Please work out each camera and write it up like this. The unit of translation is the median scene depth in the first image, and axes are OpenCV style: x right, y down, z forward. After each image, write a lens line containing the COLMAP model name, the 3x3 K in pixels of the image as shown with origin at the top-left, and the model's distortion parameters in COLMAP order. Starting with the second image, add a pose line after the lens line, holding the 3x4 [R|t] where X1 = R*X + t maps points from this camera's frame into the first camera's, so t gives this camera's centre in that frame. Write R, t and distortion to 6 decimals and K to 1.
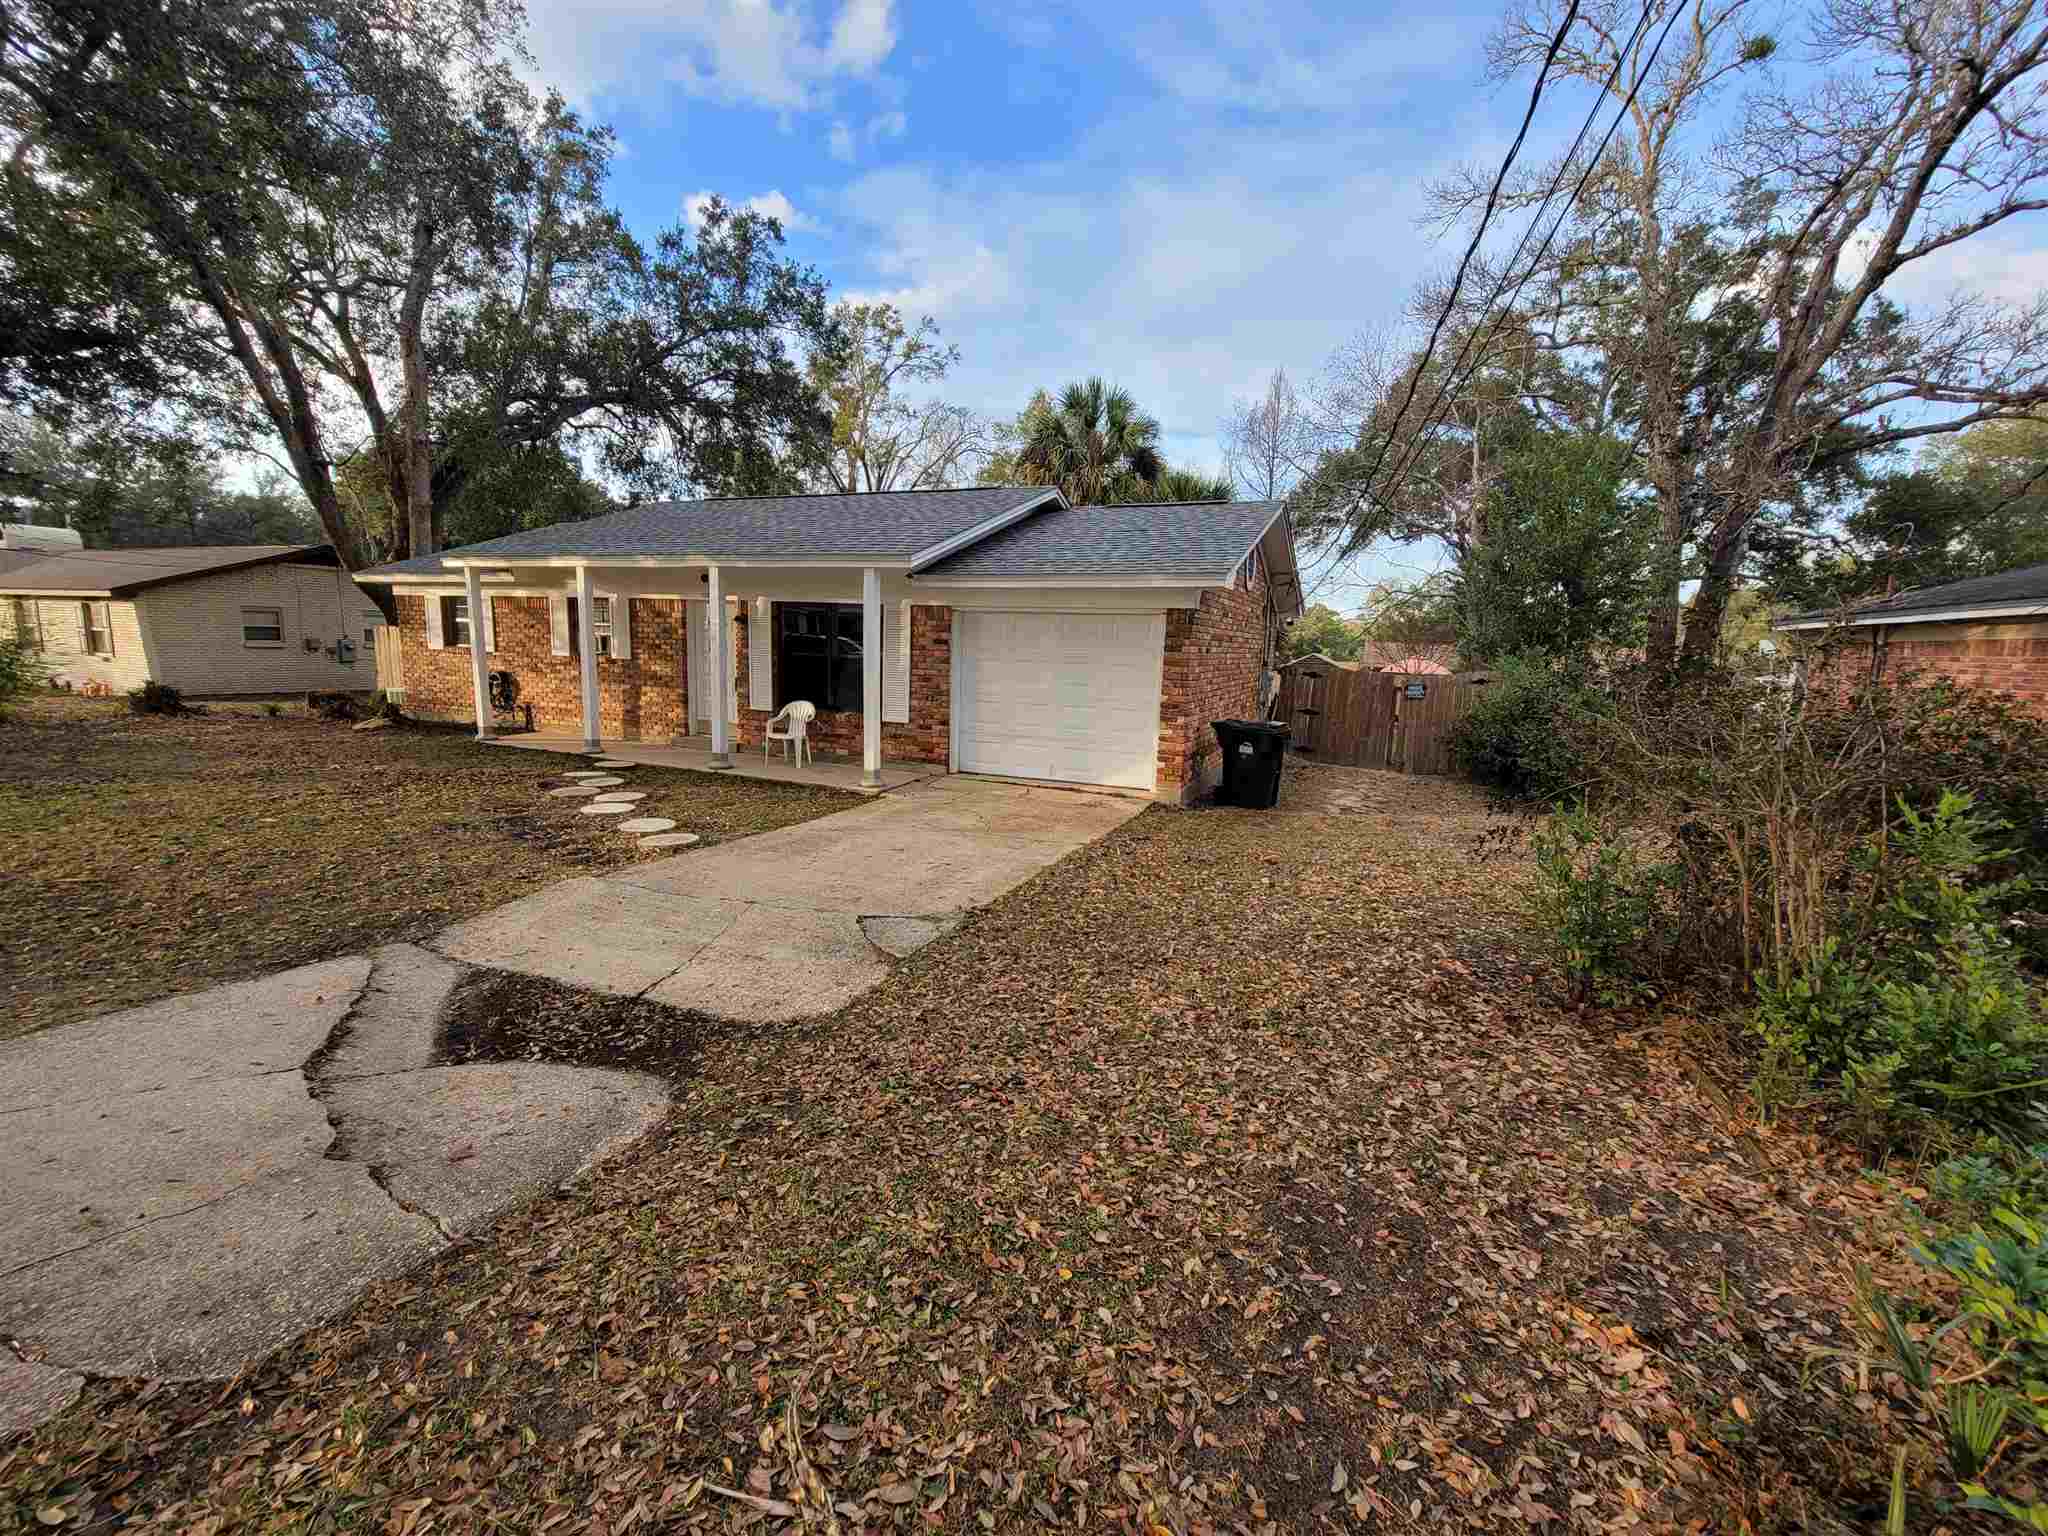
lens RADIAL K [[829.8, 0, 1024.2], [0, 829.8, 765.2], [0, 0, 1]] dist [-0.006406, 0.000343]
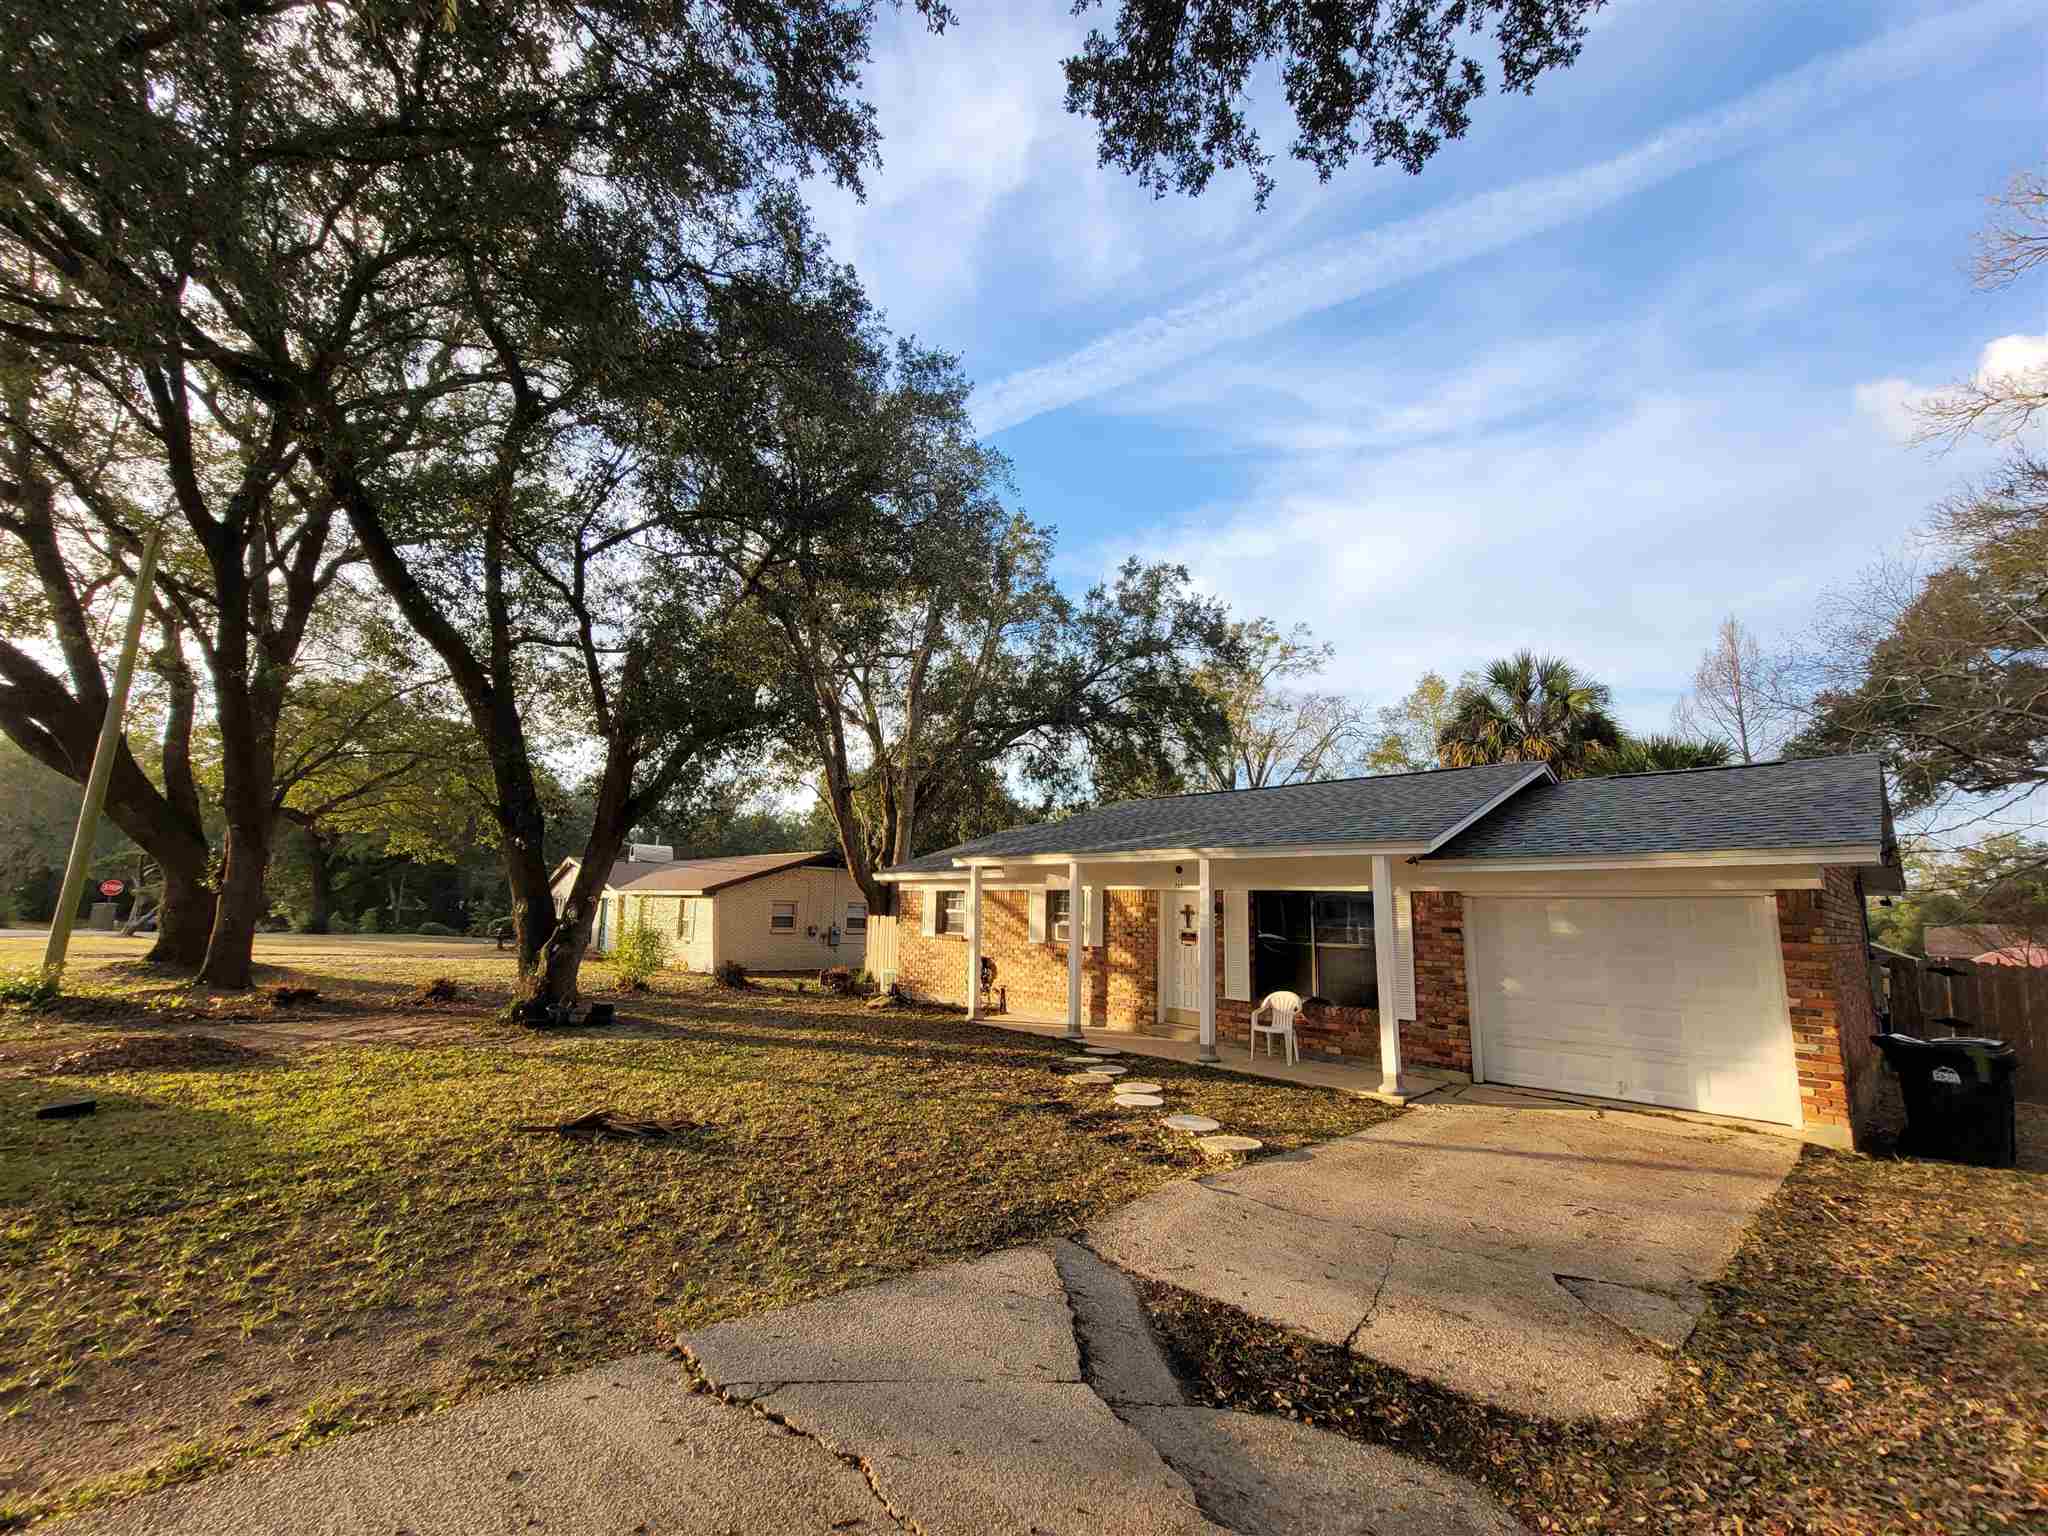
lens RADIAL K [[829.8, 0, 1027.5], [0, 829.8, 773.8], [0, 0, 1]] dist [-0.006406, 0.000343]
pose [[0.918469, -0.075111, -0.388296, -0.152338], [-0.054620, 0.948302, -0.312634, -0.001018], [0.391704, 0.308354, 0.866883, -0.026589]]
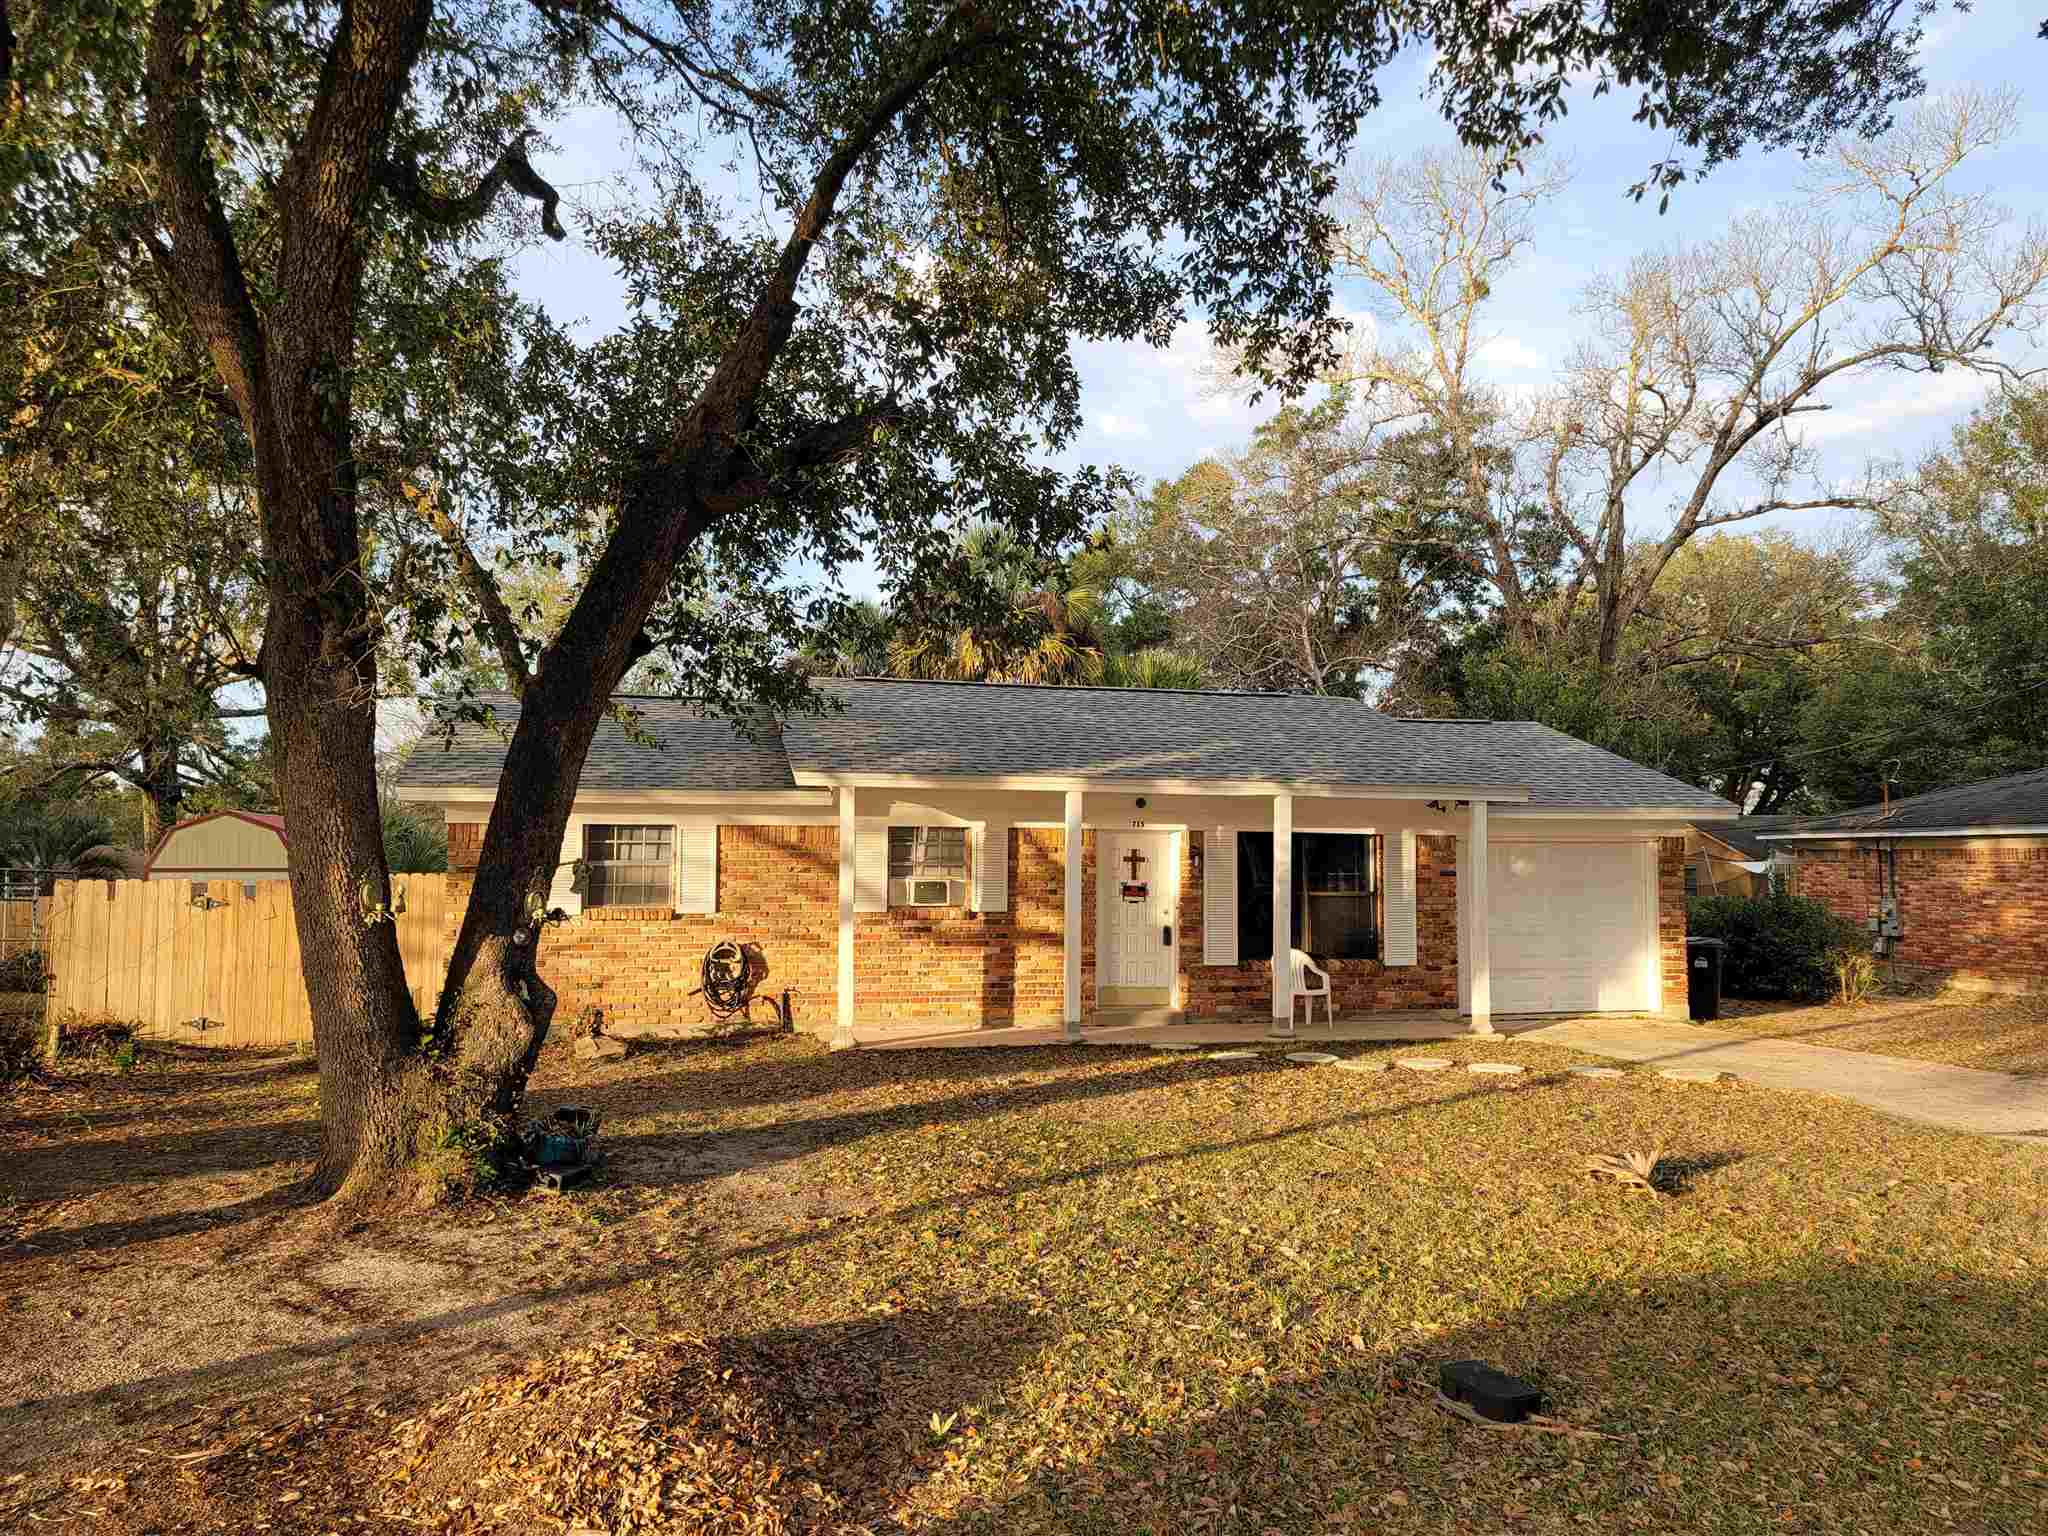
lens RADIAL K [[1481.5, 0, 999.4], [0, 1481.5, 764.2], [0, 0, 1]] dist [0.091734, -0.079466]
pose [[0.794399, 0.010430, 0.607306, -1.422097], [0.113158, 0.979806, -0.164847, -0.046808], [-0.596762, 0.199676, 0.777177, -0.020532]]
